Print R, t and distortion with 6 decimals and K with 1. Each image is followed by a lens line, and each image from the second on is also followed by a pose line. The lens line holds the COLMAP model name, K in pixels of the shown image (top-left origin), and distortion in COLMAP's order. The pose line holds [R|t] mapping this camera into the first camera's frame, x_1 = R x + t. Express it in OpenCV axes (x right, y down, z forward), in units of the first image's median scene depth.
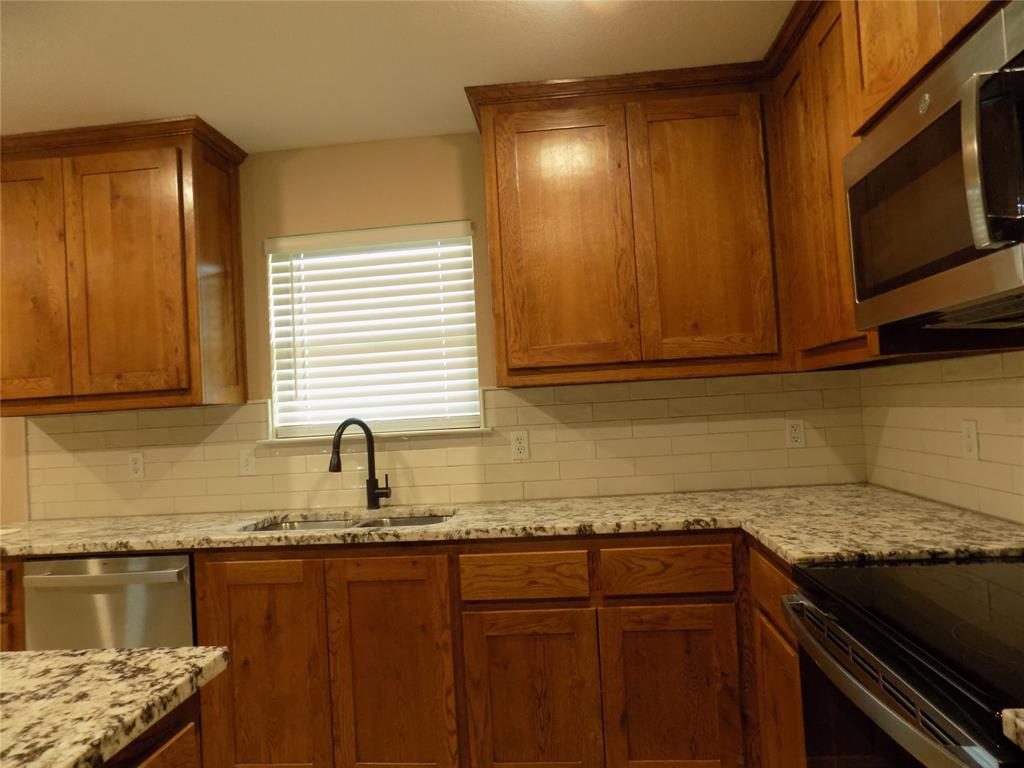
lens RADIAL K [[686.6, 0, 518.1], [0, 686.6, 384.9], [0, 0, 1]] dist [-0.075215, 0.073588]
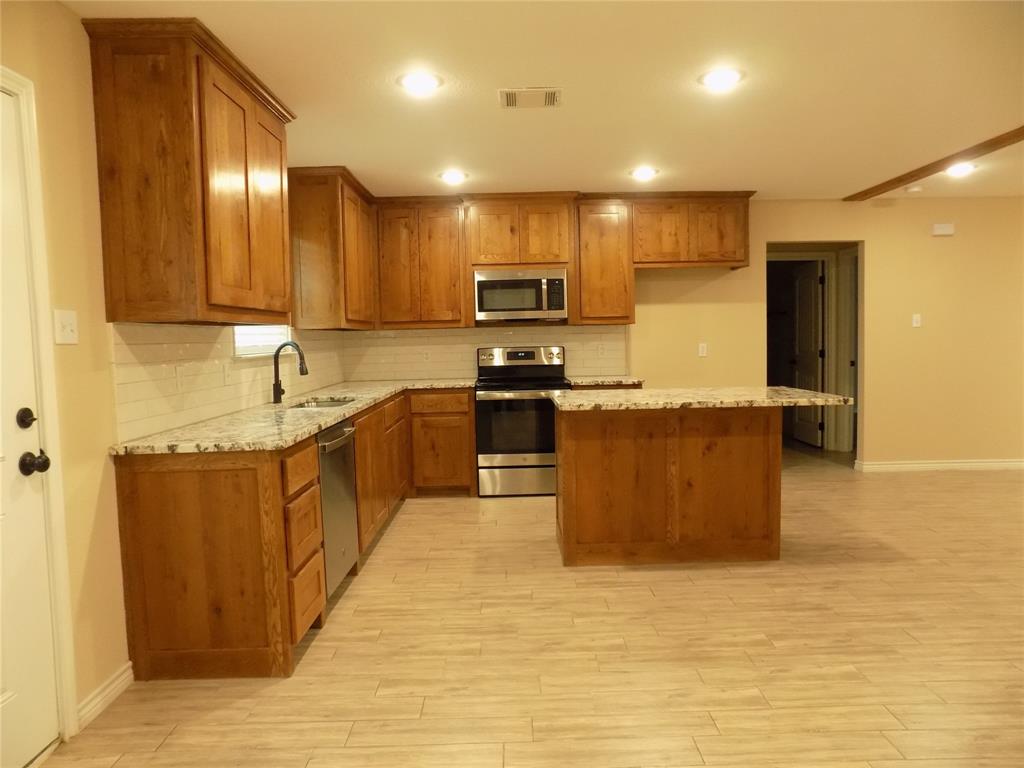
lens RADIAL K [[686.6, 0, 518.1], [0, 686.6, 384.9], [0, 0, 1]] dist [-0.075215, 0.073588]
pose [[-0.095909, -0.011216, 0.995327, -1.865616], [0.001155, 0.999935, 0.011379, 0.134045], [-0.995389, 0.002241, -0.095890, 0.660007]]
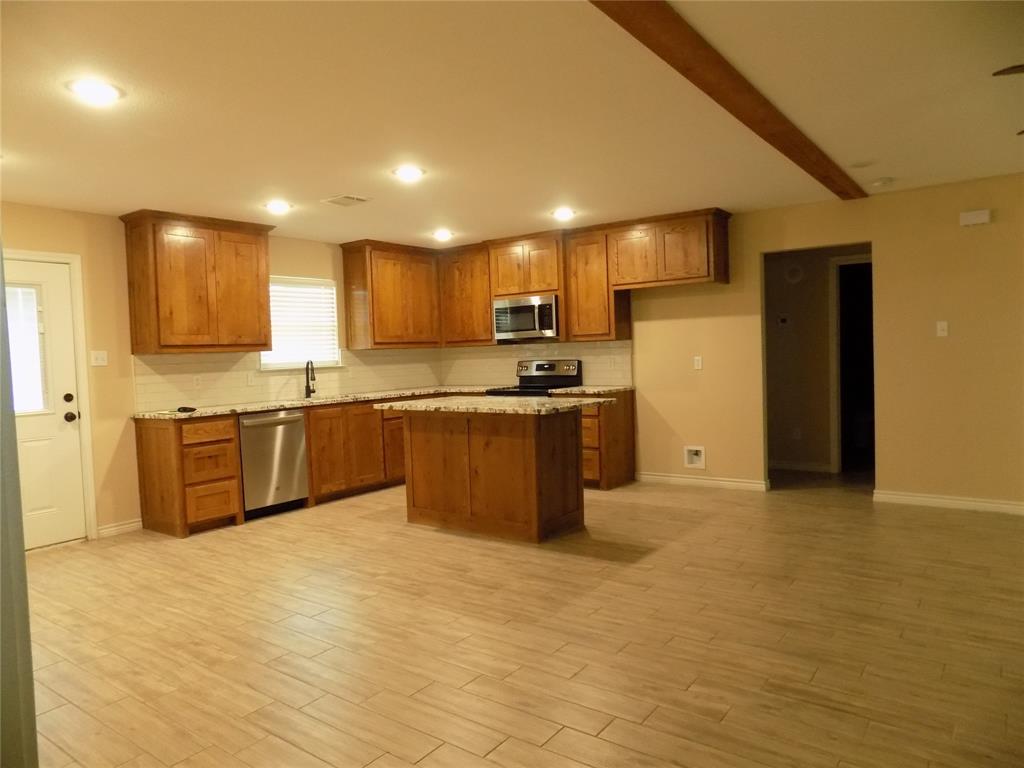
lens RADIAL K [[686.6, 0, 518.1], [0, 686.6, 384.9], [0, 0, 1]] dist [-0.075215, 0.073588]
pose [[0.512223, -0.001366, 0.858851, -2.000515], [-0.017049, 0.999786, 0.011758, 0.101518], [-0.858683, -0.020665, 0.512090, -0.896299]]
